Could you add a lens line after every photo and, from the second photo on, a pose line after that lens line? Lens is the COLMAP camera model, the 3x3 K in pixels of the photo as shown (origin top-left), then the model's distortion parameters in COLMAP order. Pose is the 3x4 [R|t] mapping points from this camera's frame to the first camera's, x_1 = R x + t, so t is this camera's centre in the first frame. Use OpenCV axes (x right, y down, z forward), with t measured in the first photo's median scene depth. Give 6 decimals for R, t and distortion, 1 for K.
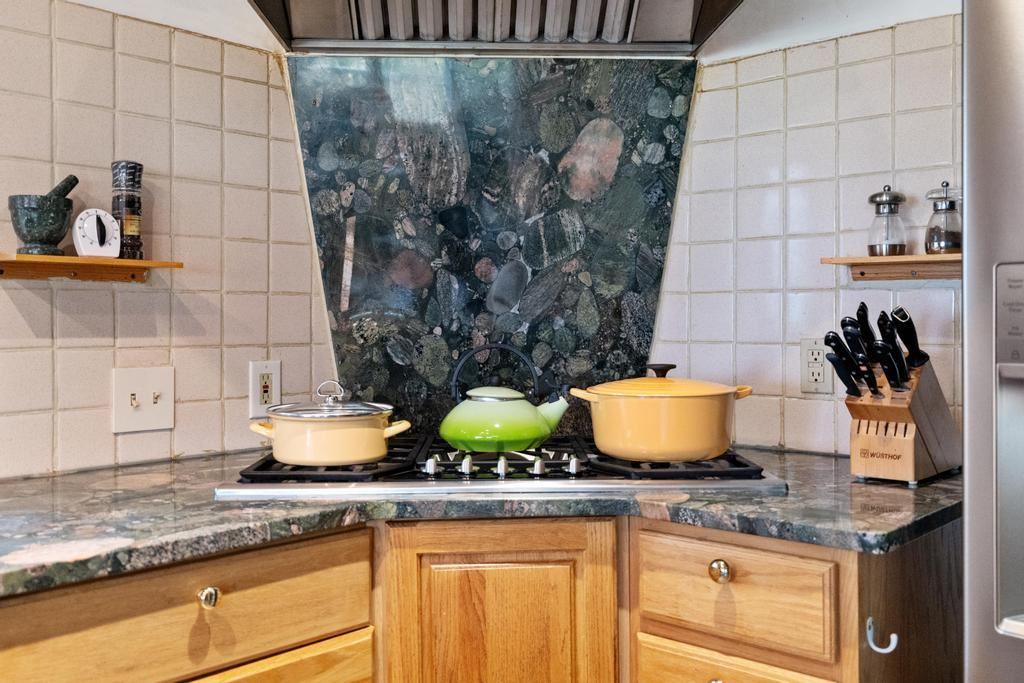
lens RADIAL K [[972.5, 0, 513.4], [0, 972.5, 312.9], [0, 0, 1]] dist [-0.016484, -0.002901]
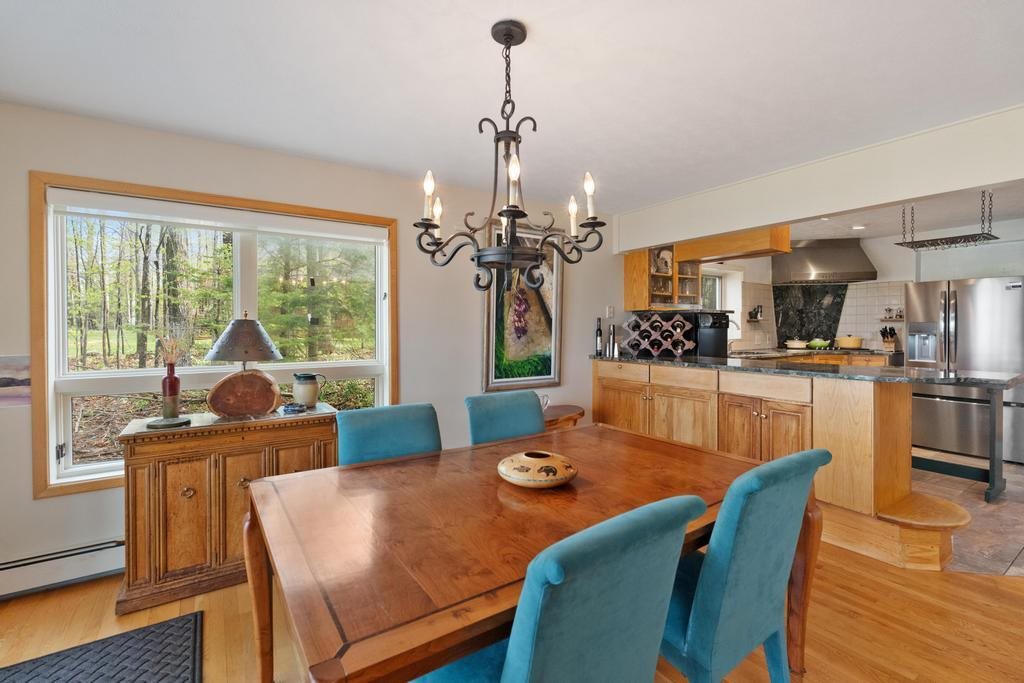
lens RADIAL K [[453.4, 0, 512.4], [0, 453.4, 329.1], [0, 0, 1]] dist [0.001675, -0.000014]
pose [[0.970360, 0.001882, -0.241656, -1.286212], [0.001481, 0.999905, 0.013732, -0.031680], [0.241659, -0.013683, 0.970265, -2.489866]]
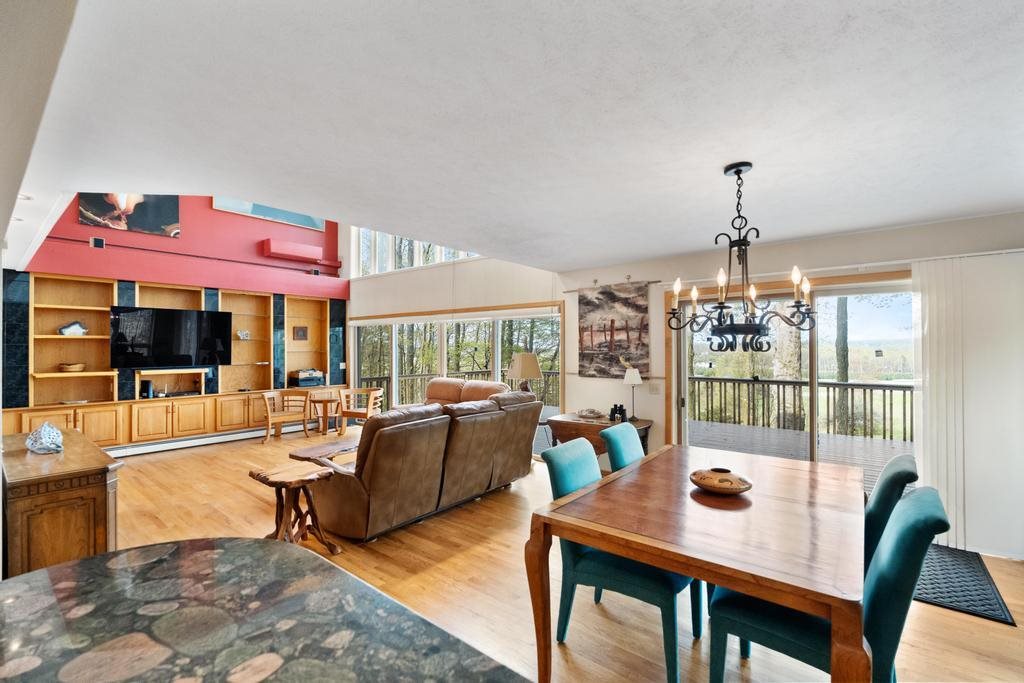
lens RADIAL K [[445.4, 0, 505.9], [0, 445.4, 345.4], [0, 0, 1]] dist [0.000268, -0.000282]
pose [[-0.999018, 0.004150, -0.044113, -0.812964], [0.004461, 0.999966, -0.006958, -0.104703], [0.044083, -0.007148, -0.999002, -0.429210]]
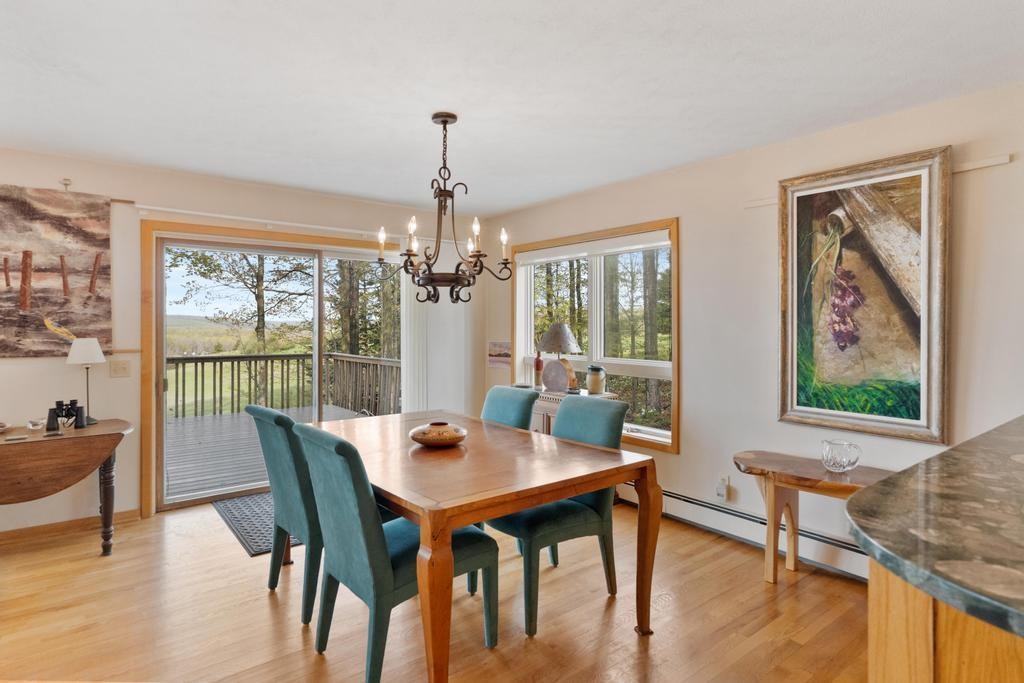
lens RADIAL K [[552.0, 0, 510.9], [0, 552.0, 327.0], [0, 0, 1]] dist [-0.000142, -0.000090]
pose [[-0.169662, 0.000193, -0.985502, -0.047611], [-0.000488, 1.000000, 0.000280, -0.025890], [0.985502, 0.000529, -0.169662, -1.184595]]
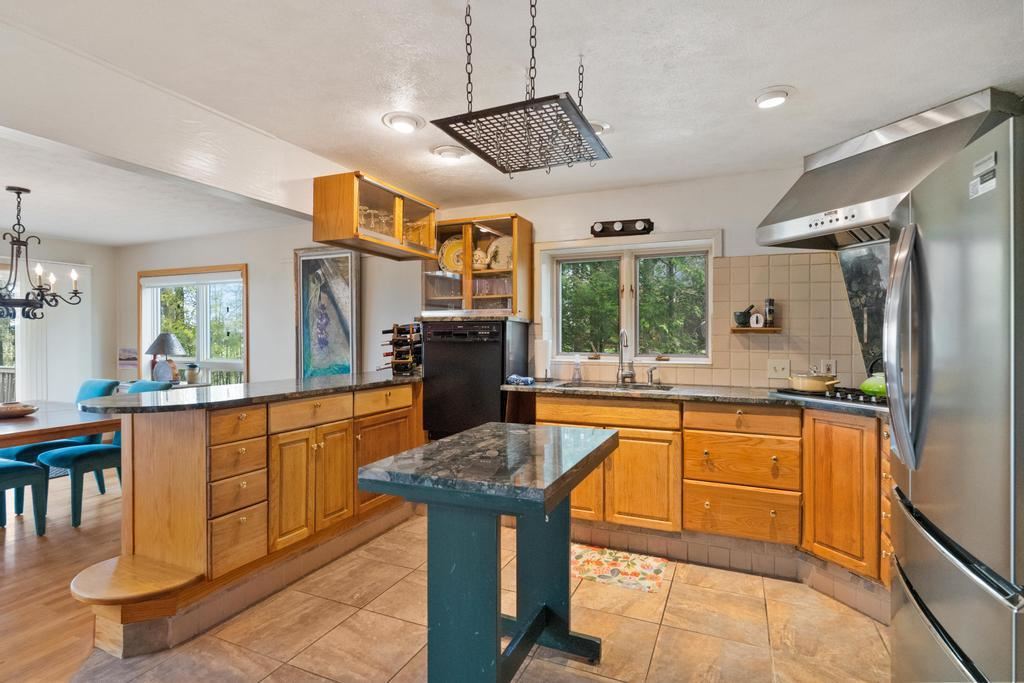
lens RADIAL K [[500.7, 0, 516.8], [0, 500.7, 340.6], [0, 0, 1]] dist [-0.004259, -0.000755]
pose [[0.316332, 0.007807, -0.948616, 0.961139], [0.000675, 0.999964, 0.008454, -0.023104], [0.948648, -0.003315, 0.316315, -0.389696]]
